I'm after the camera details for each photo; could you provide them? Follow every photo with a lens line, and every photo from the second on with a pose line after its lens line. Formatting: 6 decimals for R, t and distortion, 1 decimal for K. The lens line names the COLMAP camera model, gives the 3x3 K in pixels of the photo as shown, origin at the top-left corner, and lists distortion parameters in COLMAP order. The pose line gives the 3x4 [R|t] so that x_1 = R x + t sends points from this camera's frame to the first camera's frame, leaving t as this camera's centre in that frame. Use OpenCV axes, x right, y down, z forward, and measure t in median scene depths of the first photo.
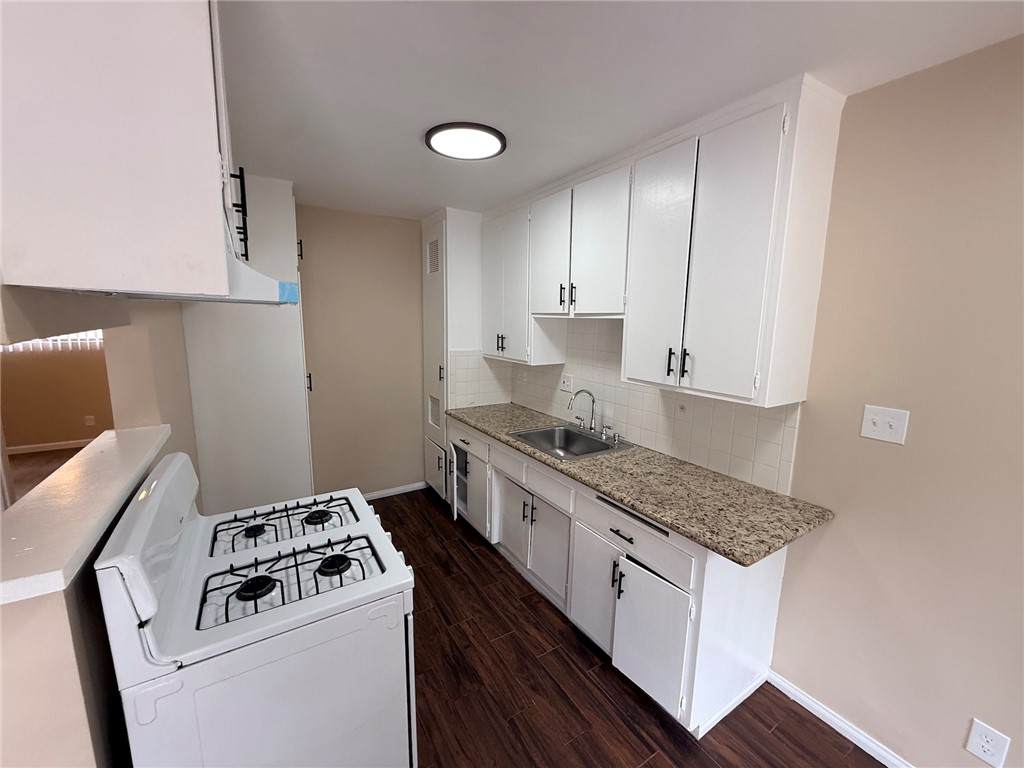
lens RADIAL K [[408.5, 0, 519.1], [0, 408.5, 376.4], [0, 0, 1]] dist [0.002664, 0.000096]
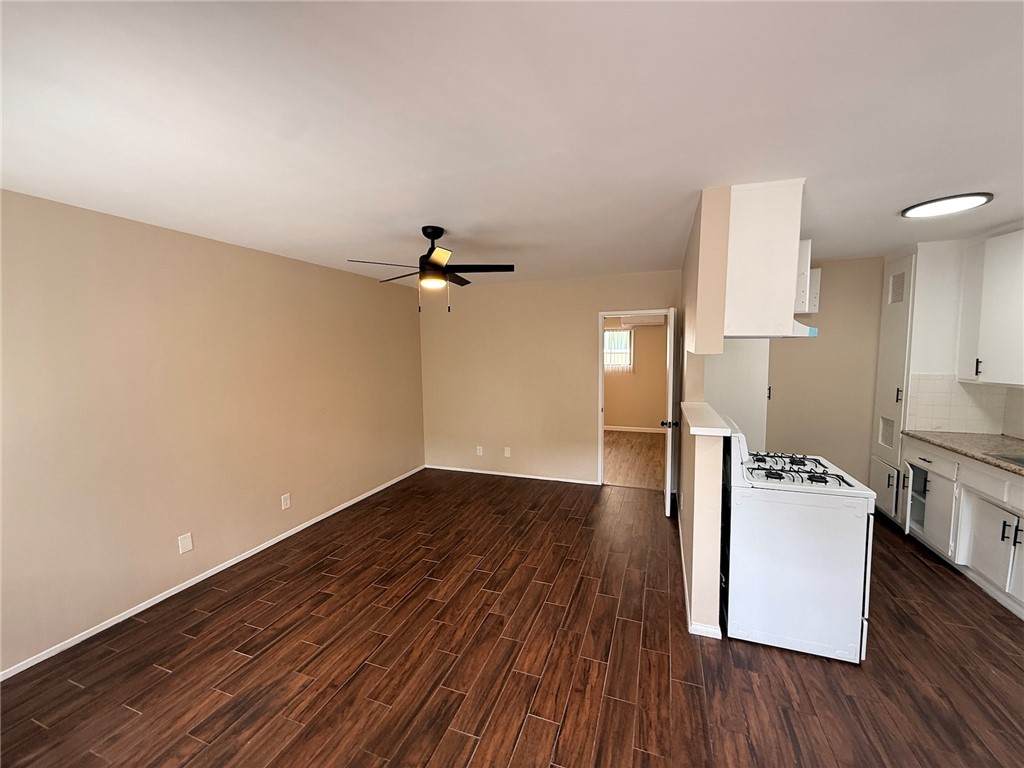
lens RADIAL K [[408.5, 0, 509.4], [0, 408.5, 382.8], [0, 0, 1]] dist [0.002664, 0.000096]
pose [[0.591089, 0.042735, -0.805473, 0.098394], [-0.096687, 0.995149, -0.018155, 0.111509], [0.800790, 0.088610, 0.592354, -0.655767]]
